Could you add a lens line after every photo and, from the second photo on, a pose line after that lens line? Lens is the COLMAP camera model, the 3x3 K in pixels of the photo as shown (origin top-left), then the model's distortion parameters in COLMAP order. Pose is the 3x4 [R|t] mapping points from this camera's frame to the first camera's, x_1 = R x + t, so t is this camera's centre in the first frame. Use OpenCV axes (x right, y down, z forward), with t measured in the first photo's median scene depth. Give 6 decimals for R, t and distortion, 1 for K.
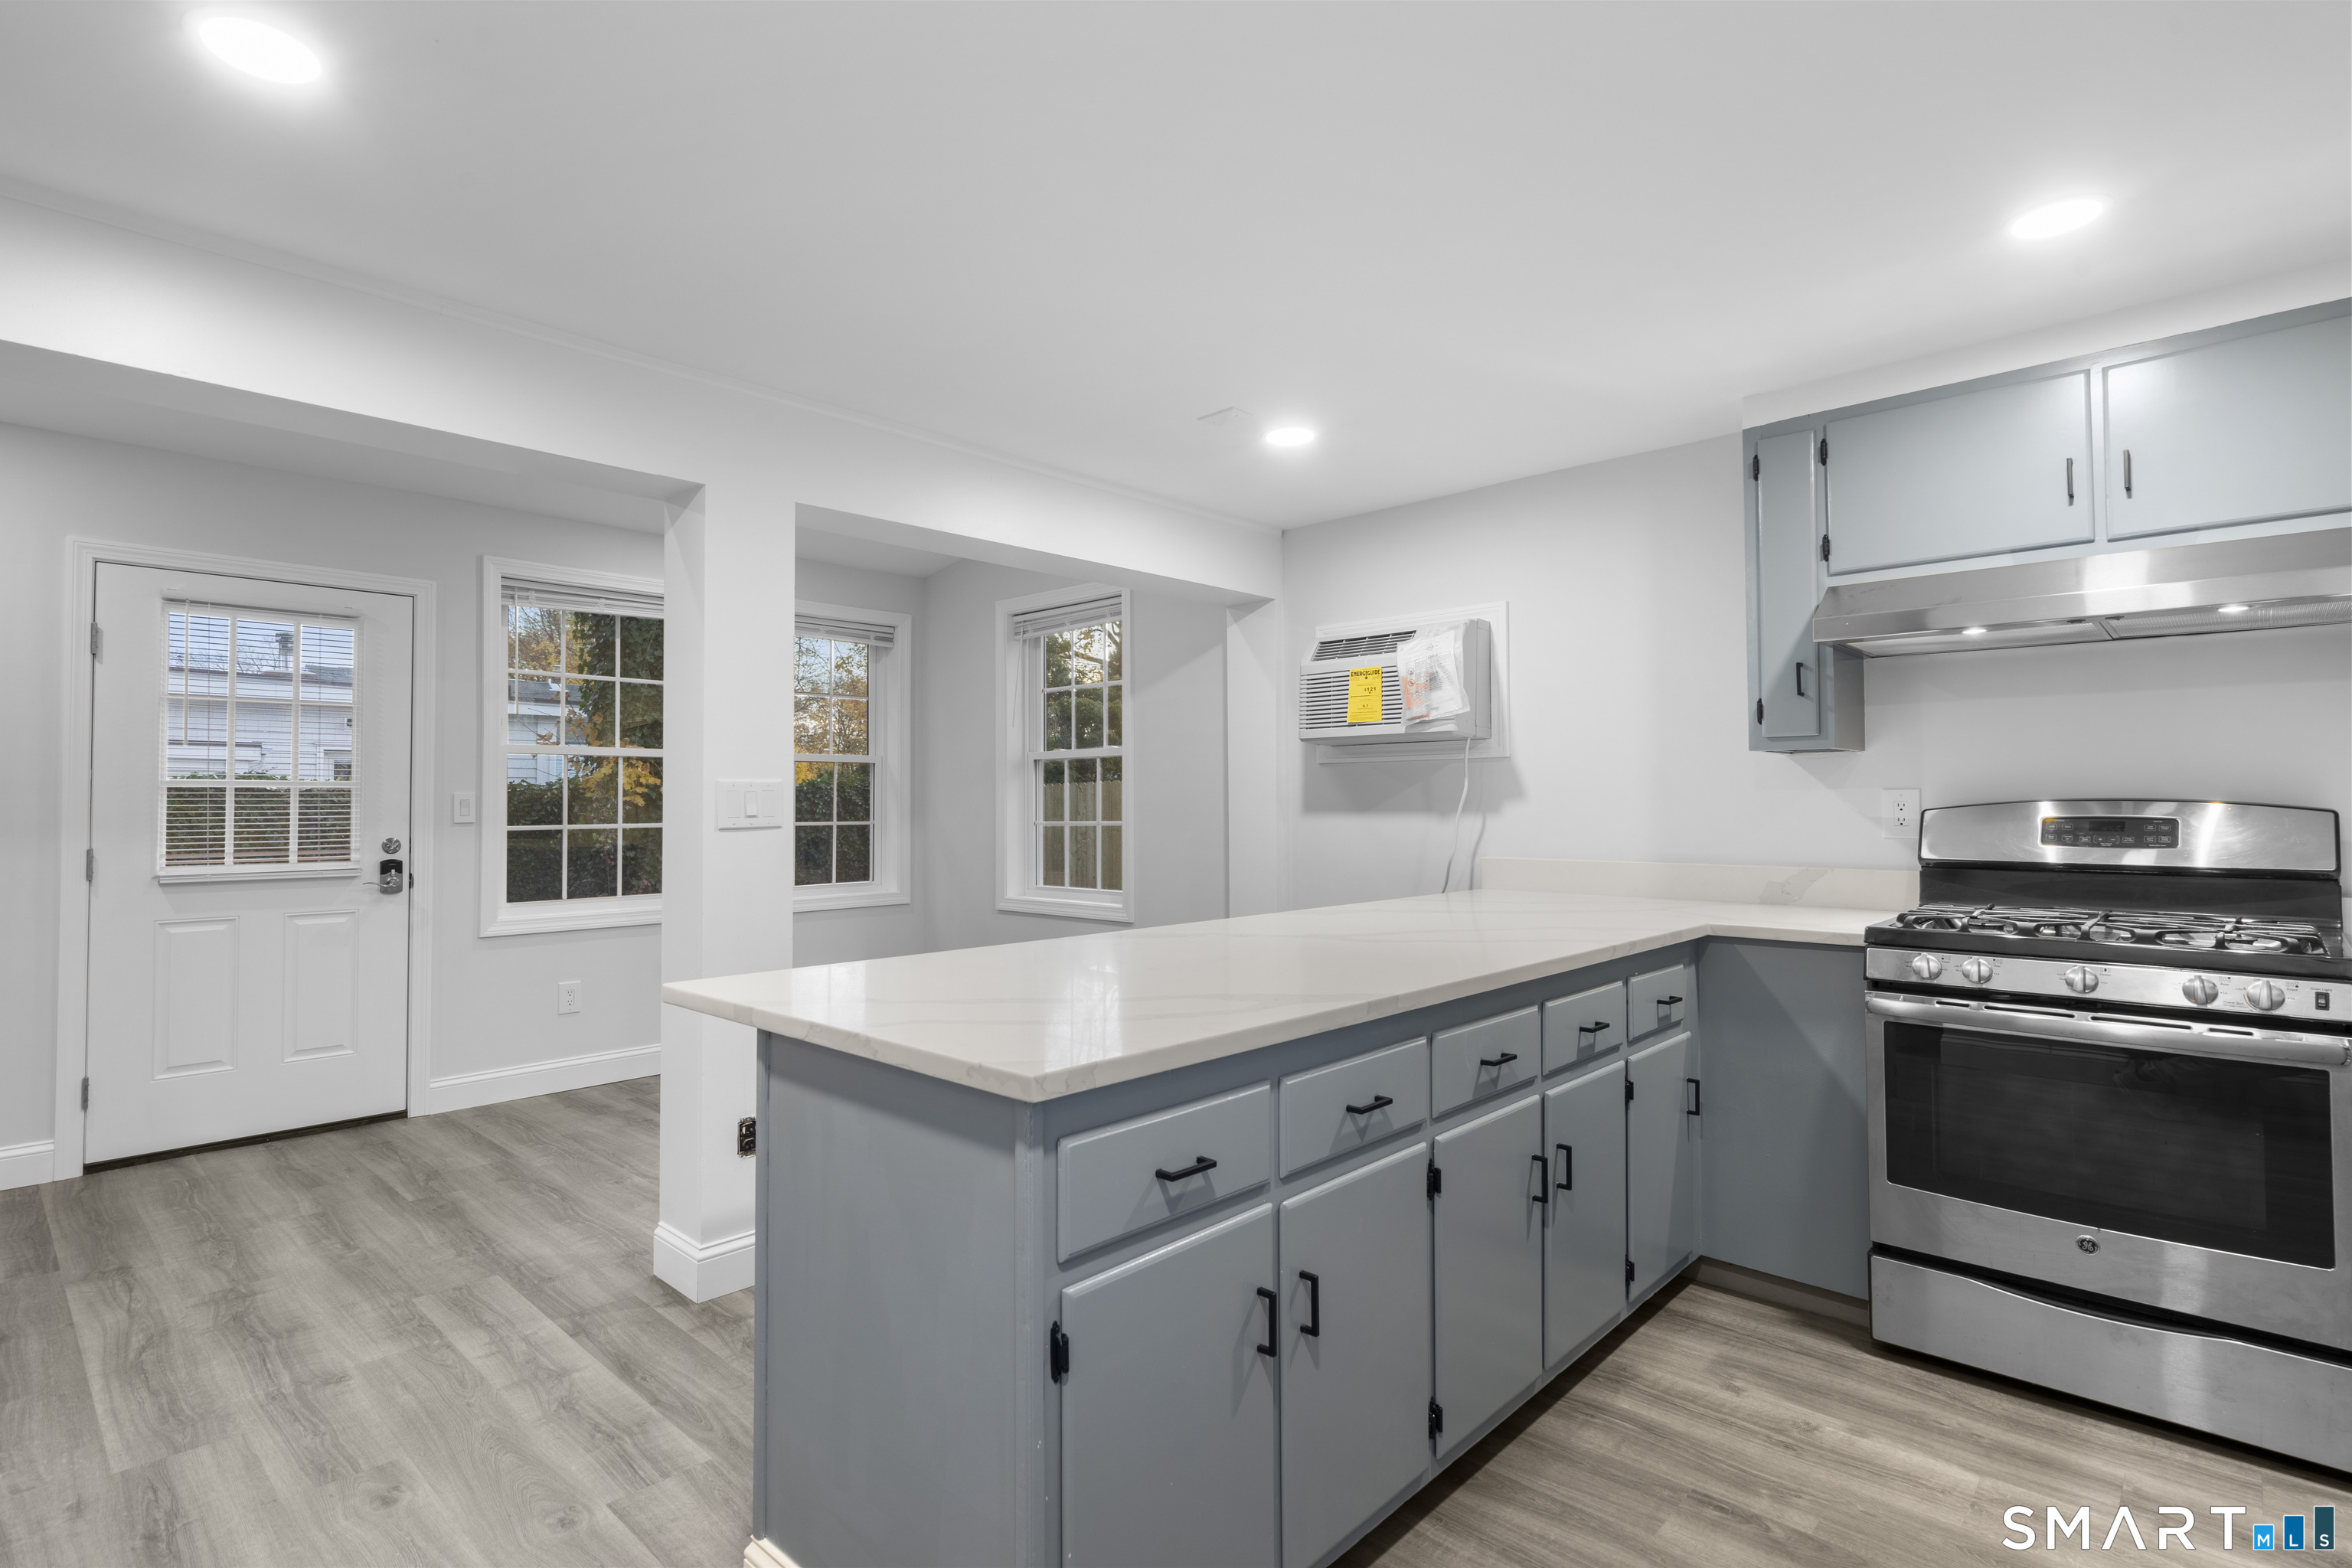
lens RADIAL K [[1147.0, 0, 1177.0], [0, 1147.0, 776.9], [0, 0, 1]] dist [0.004093, 0.001110]
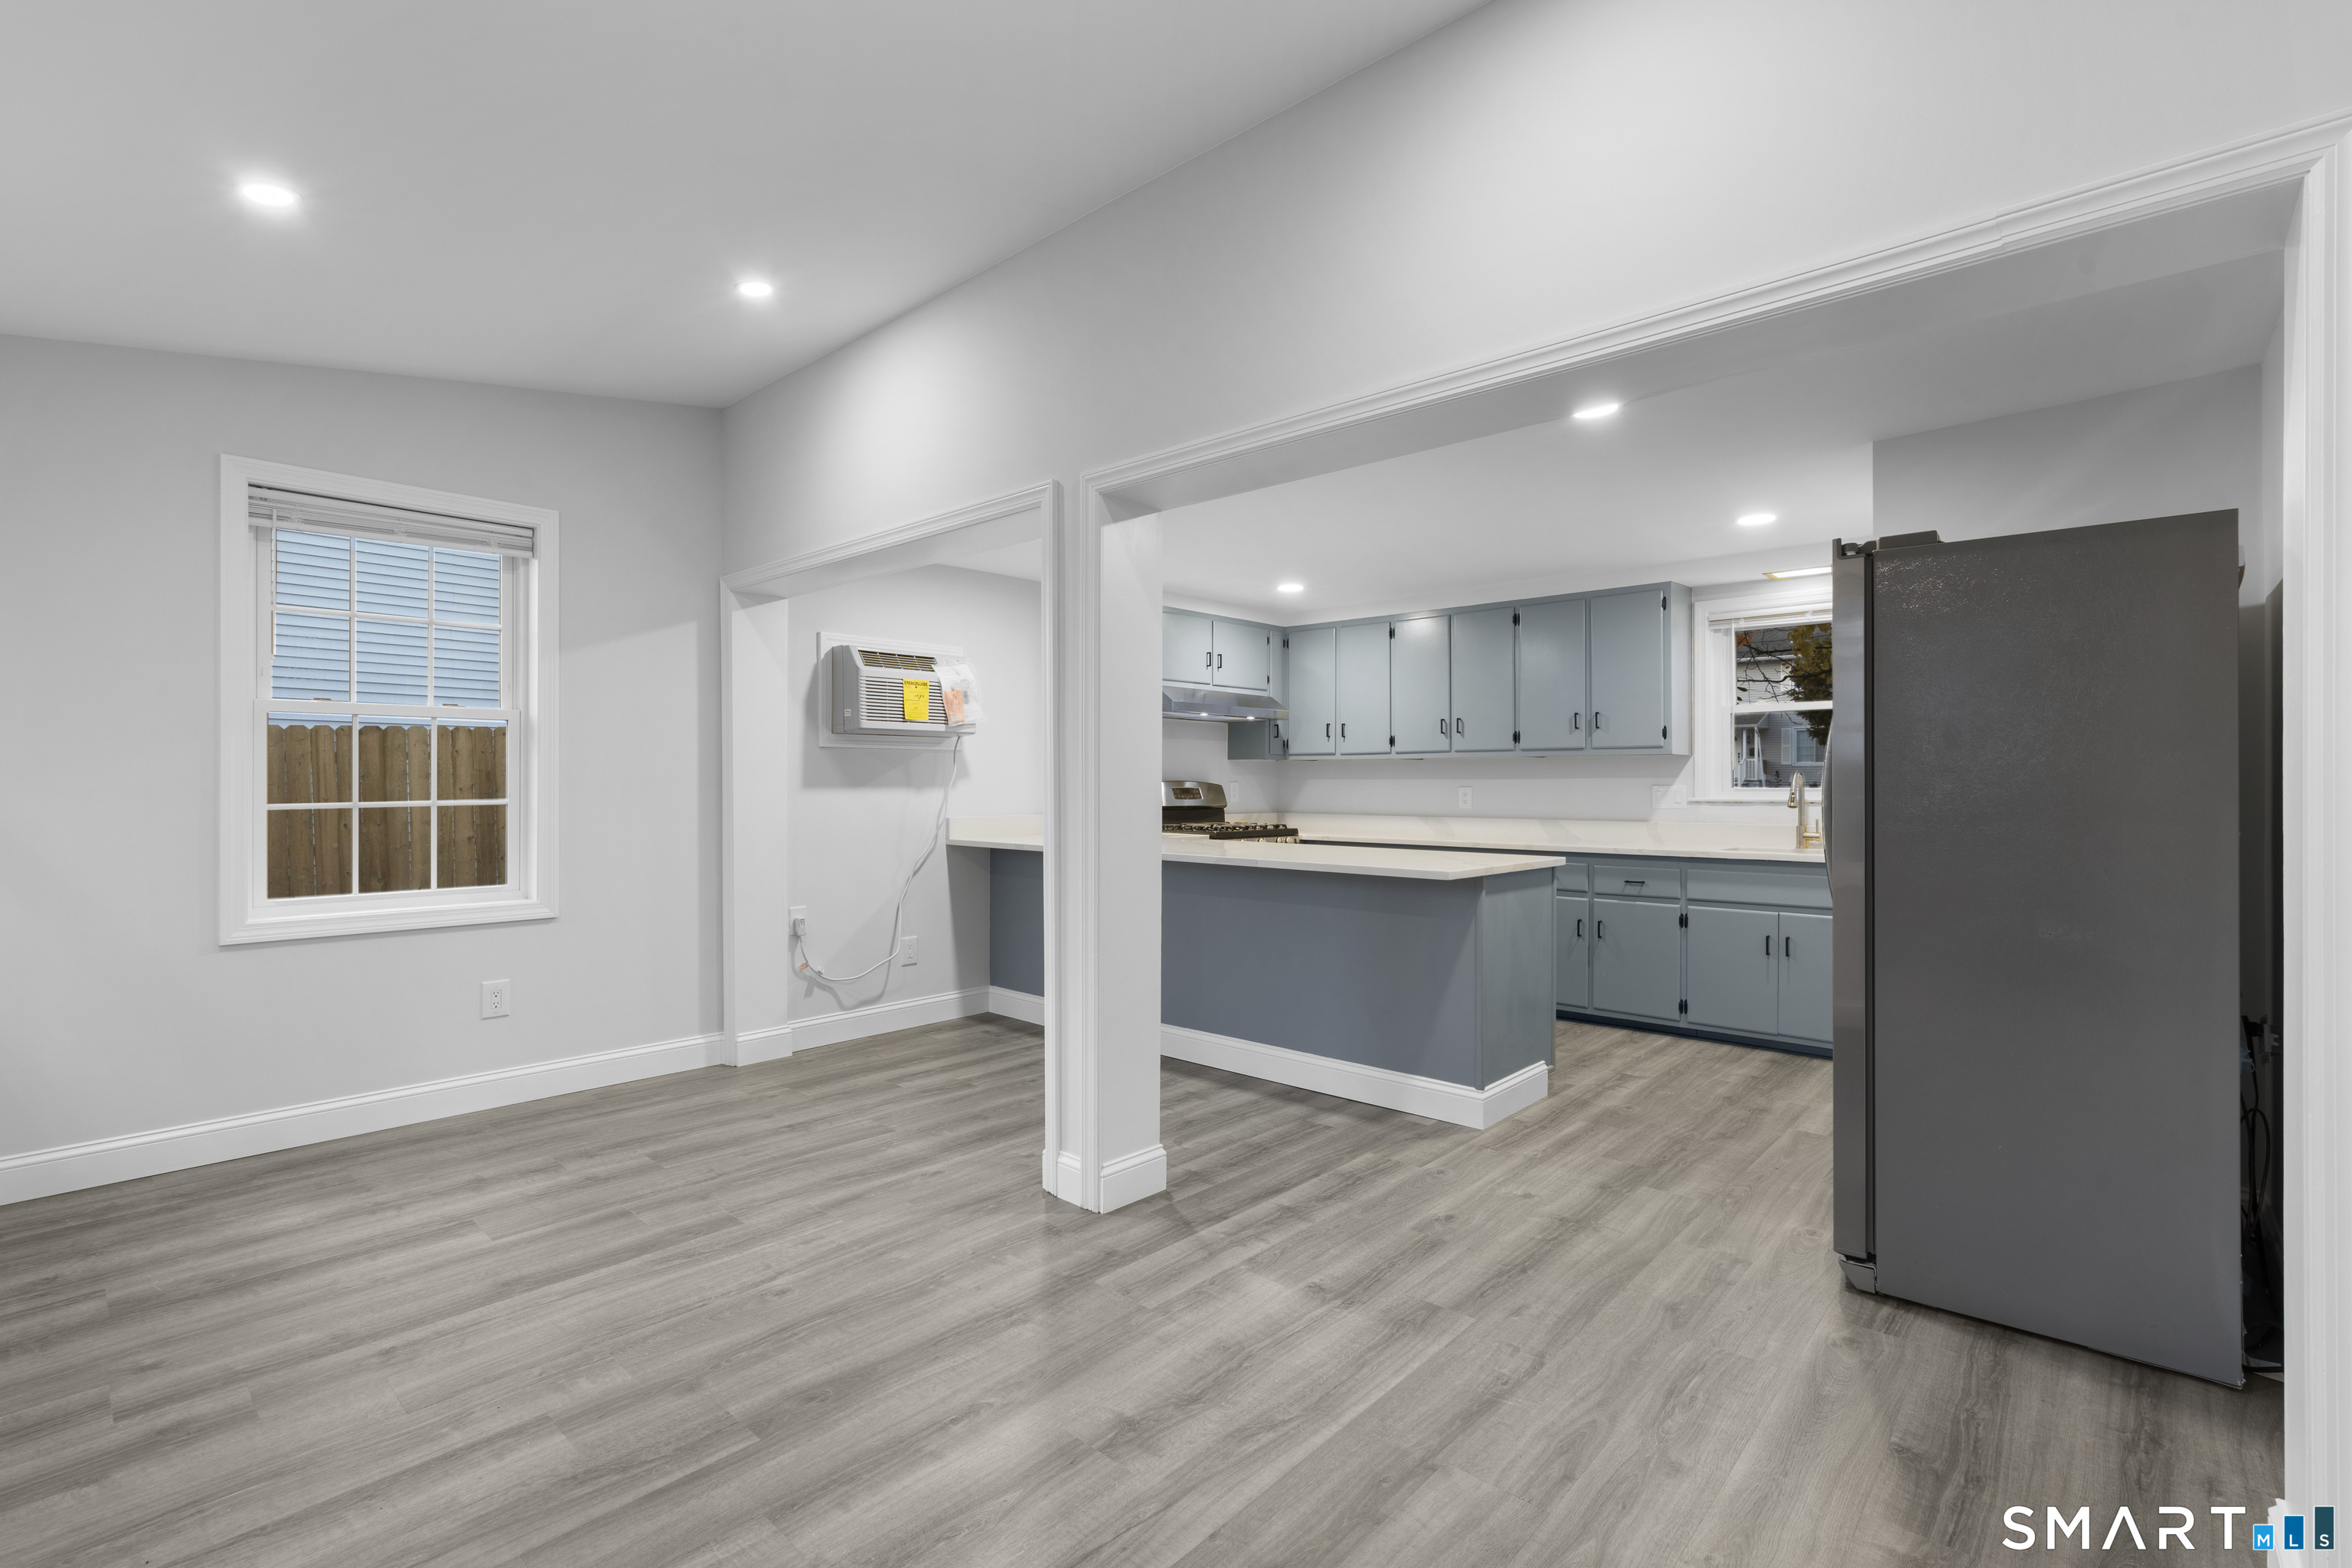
lens RADIAL K [[1058.5, 0, 1174.6], [0, 1058.5, 778.3], [0, 0, 1]] dist [-0.002291, 0.000400]
pose [[-0.007053, 0.007920, 0.999944, -1.564516], [-0.025687, 0.999637, -0.008099, 0.032888], [-0.999645, -0.025743, -0.006847, 1.024447]]
